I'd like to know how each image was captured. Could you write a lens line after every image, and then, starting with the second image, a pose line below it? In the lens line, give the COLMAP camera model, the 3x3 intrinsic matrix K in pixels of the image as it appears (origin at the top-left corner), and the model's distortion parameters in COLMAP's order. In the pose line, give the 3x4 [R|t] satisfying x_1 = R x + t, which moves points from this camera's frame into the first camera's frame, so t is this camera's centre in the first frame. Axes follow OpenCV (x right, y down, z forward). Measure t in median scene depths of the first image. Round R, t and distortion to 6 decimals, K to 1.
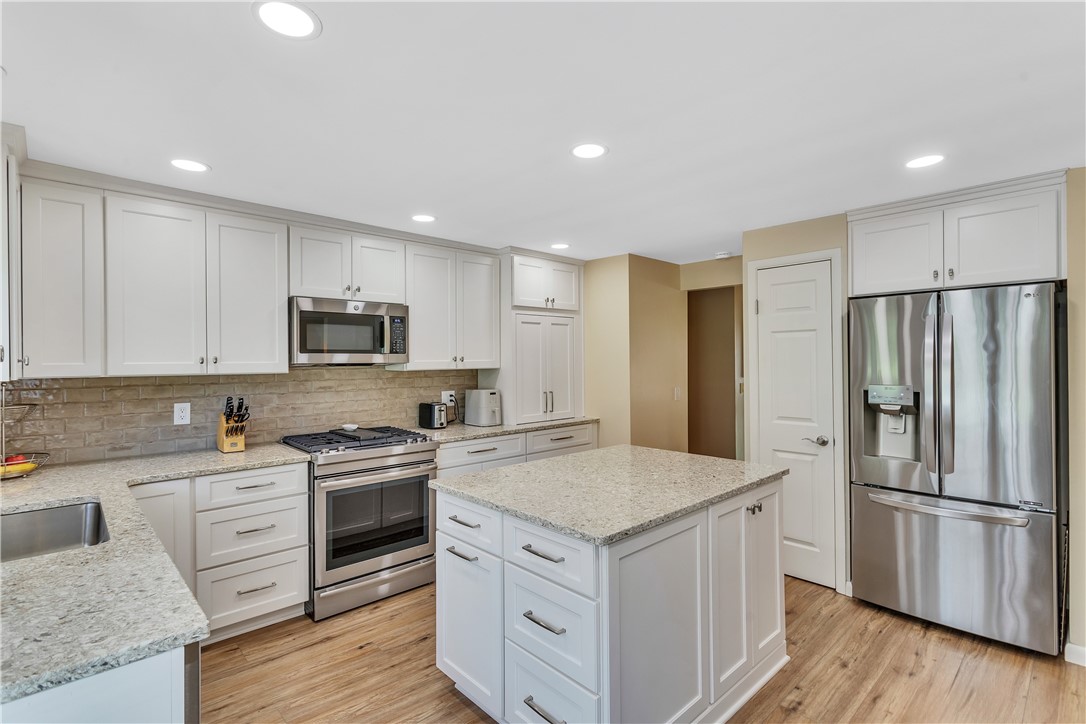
lens RADIAL K [[509.7, 0, 535.6], [0, 509.7, 358.8], [0, 0, 1]] dist [-0.002862, 0.004076]
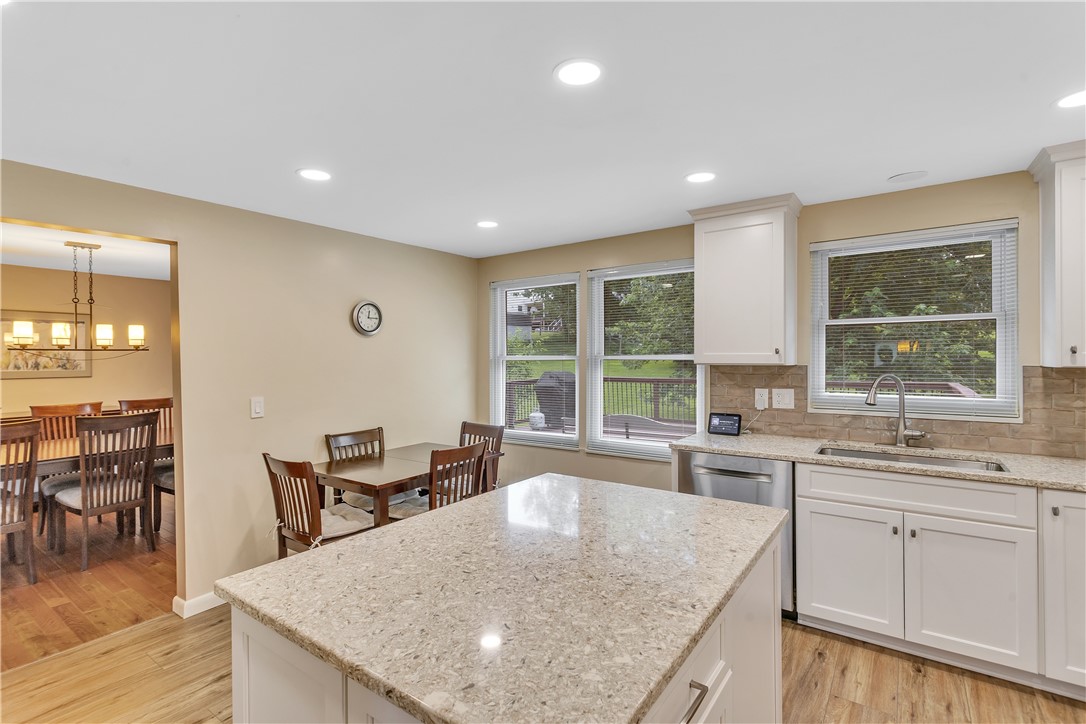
lens RADIAL K [[509.7, 0, 535.6], [0, 509.7, 358.8], [0, 0, 1]] dist [-0.002862, 0.004076]
pose [[-0.979908, 0.016127, -0.198798, 0.207390], [0.016204, 0.999868, 0.001240, 0.002465], [0.198791, -0.002006, -0.980040, 1.112081]]
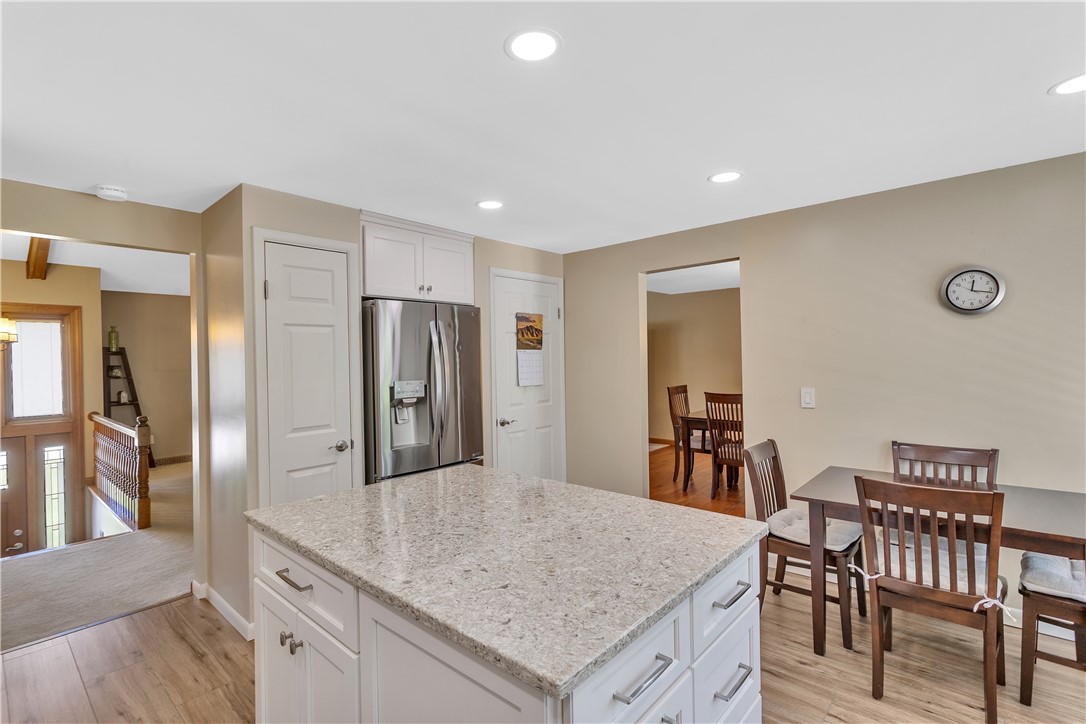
lens RADIAL K [[509.7, 0, 535.6], [0, 509.7, 358.8], [0, 0, 1]] dist [-0.002862, 0.004076]
pose [[-0.097516, 0.004186, 0.995225, -0.374674], [0.011438, 0.999930, -0.003085, 0.008387], [-0.995168, 0.011082, -0.097557, 0.694153]]
